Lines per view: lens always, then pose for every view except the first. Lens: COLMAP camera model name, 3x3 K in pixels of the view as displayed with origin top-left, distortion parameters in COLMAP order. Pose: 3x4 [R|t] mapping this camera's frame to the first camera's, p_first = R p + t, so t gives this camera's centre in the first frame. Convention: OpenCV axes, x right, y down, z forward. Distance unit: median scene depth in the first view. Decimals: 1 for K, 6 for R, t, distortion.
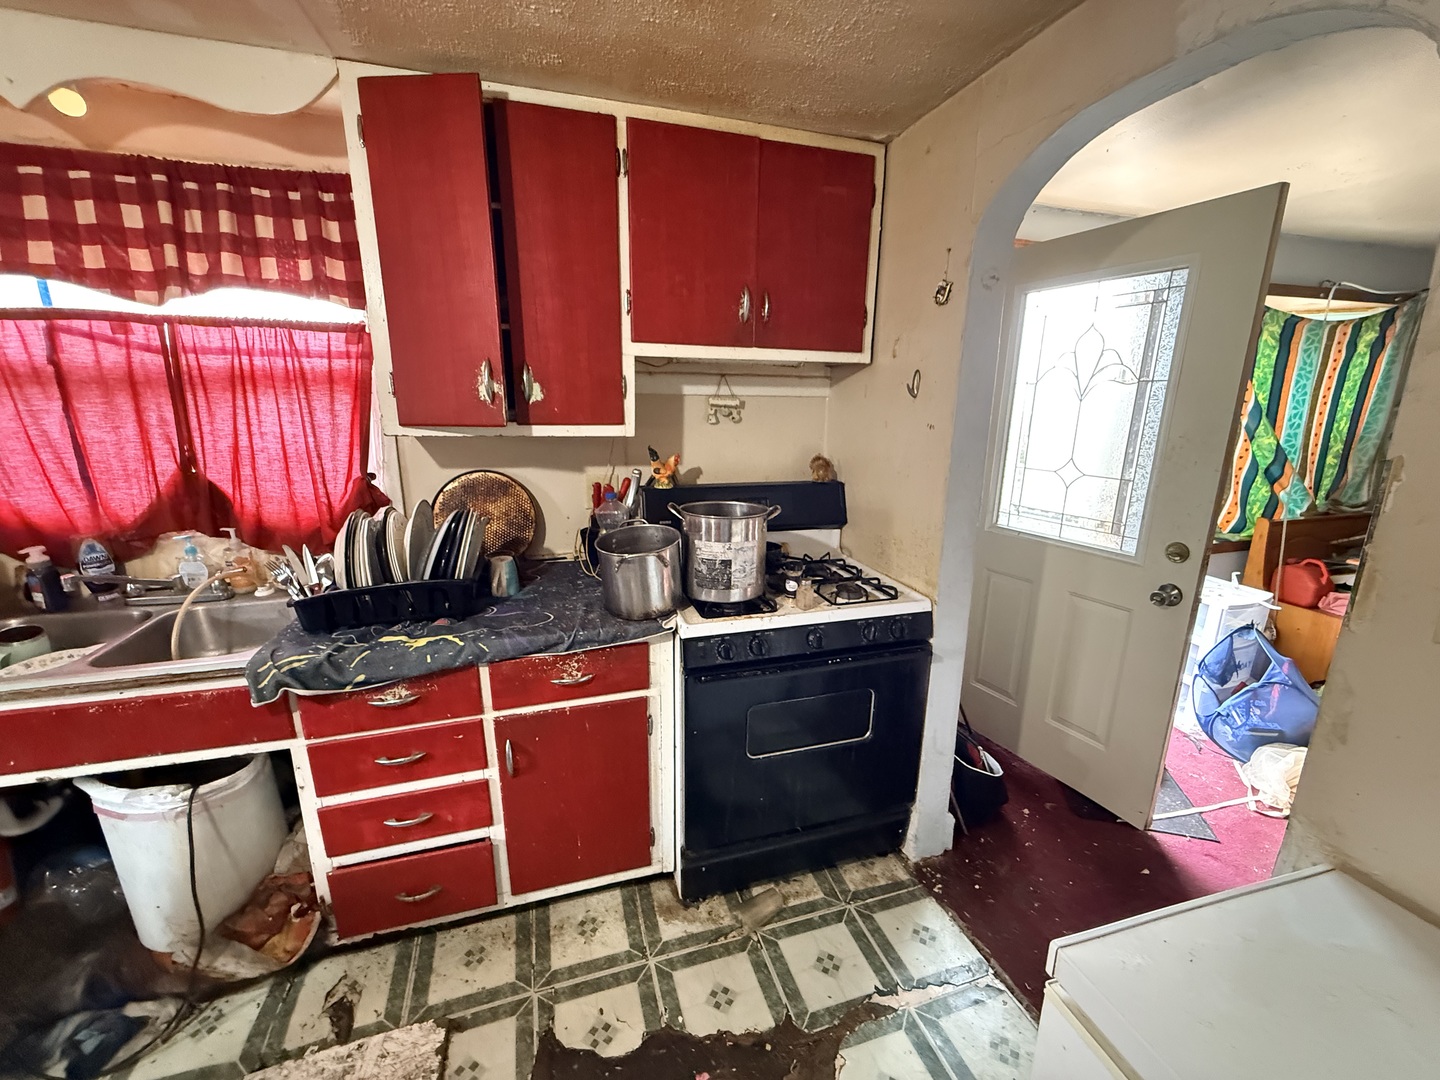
lens RADIAL K [[574.2, 0, 715.4], [0, 574.2, 540.0], [0, 0, 1]] dist [-0.000967, 0.000544]
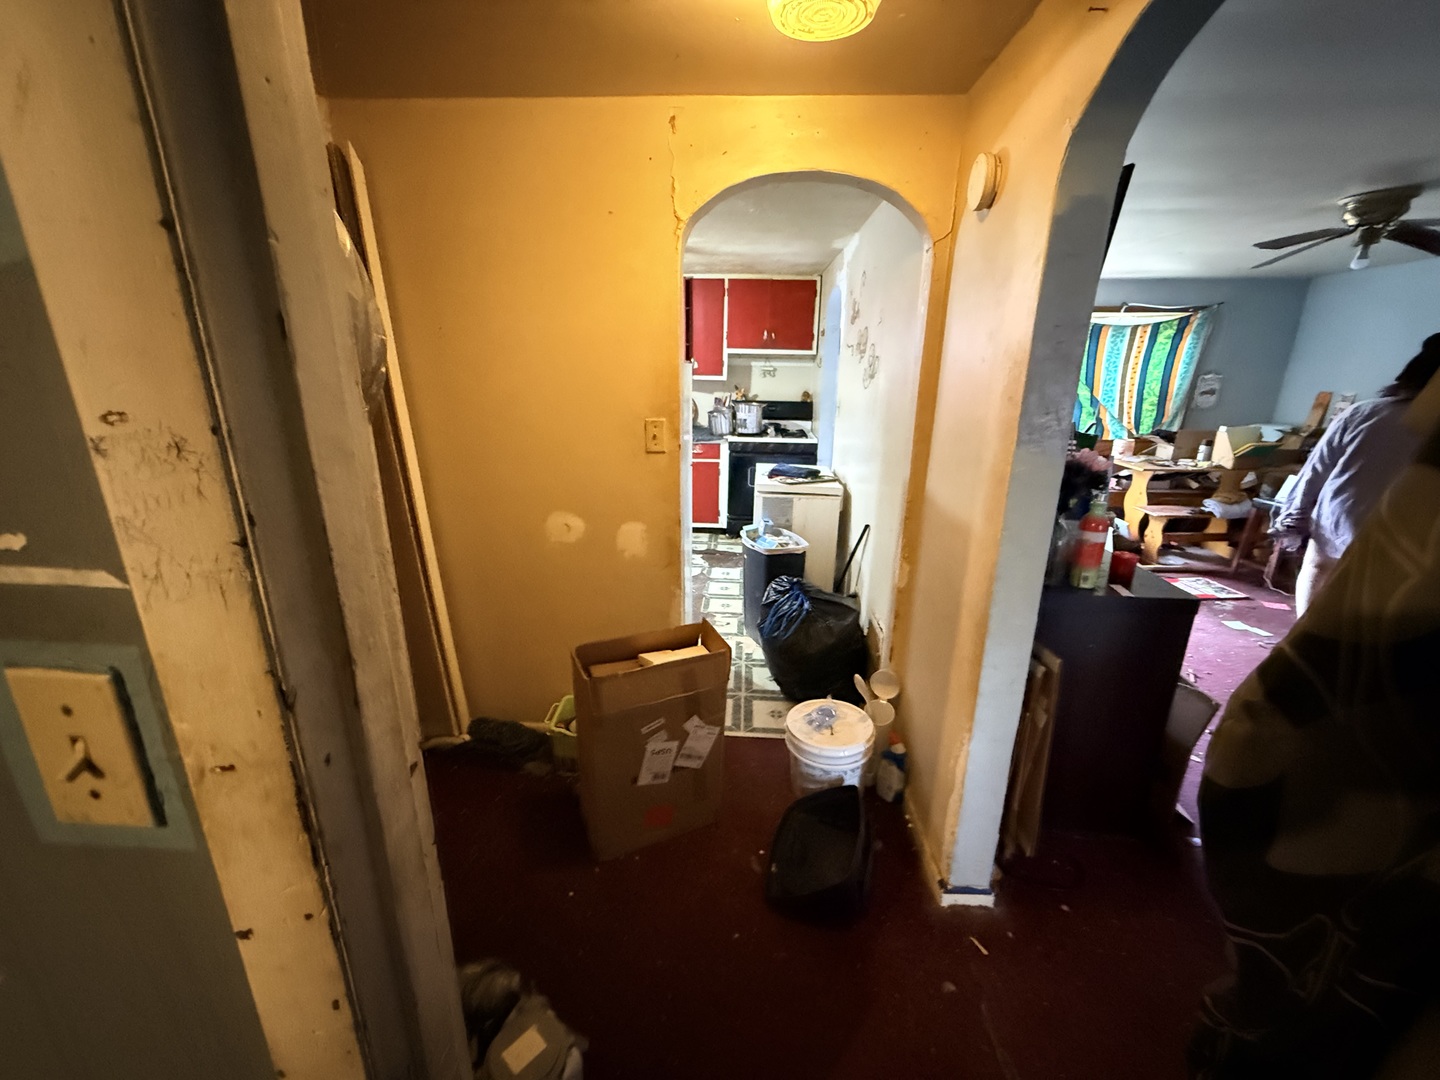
lens RADIAL K [[574.2, 0, 717.7], [0, 574.2, 537.8], [0, 0, 1]] dist [-0.000967, 0.000544]
pose [[0.937683, 0.105124, -0.331210, 0.918153], [-0.088487, 0.993957, 0.064961, 0.458477], [0.336037, -0.031605, 0.941318, -1.904731]]
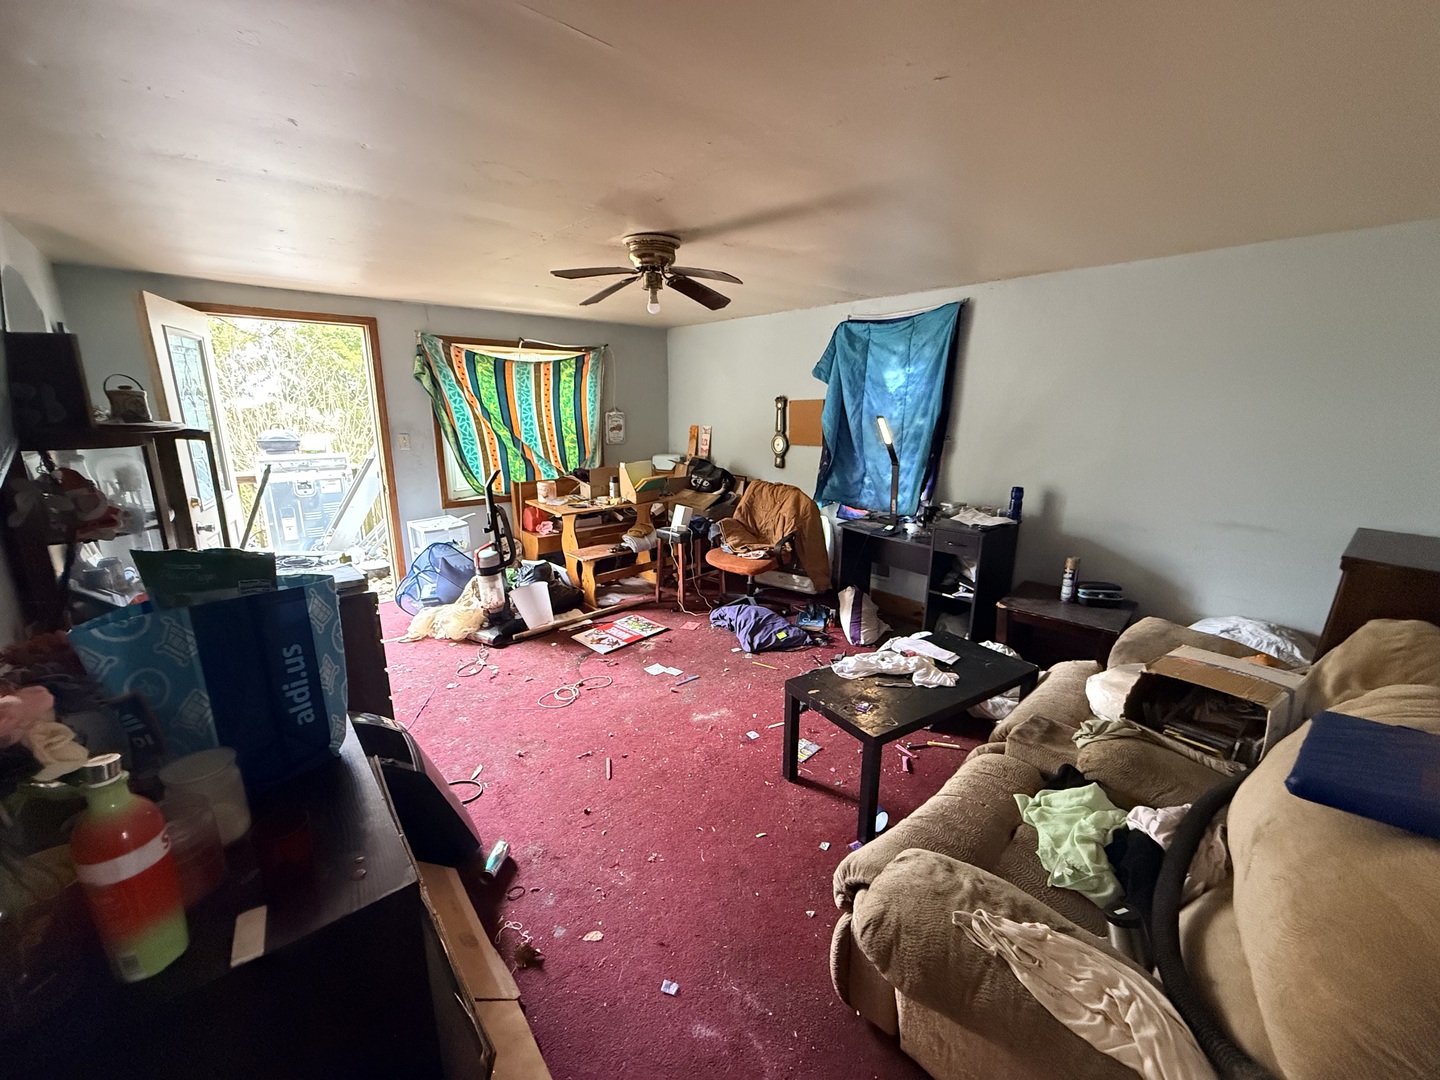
lens RADIAL K [[574.2, 0, 716.2], [0, 574.2, 536.8], [0, 0, 1]] dist [-0.000967, 0.000544]
pose [[0.911125, -0.086433, 0.402964, 1.443672], [0.088477, 0.995986, 0.013580, 0.265979], [-0.402520, 0.023280, 0.915115, -1.277496]]
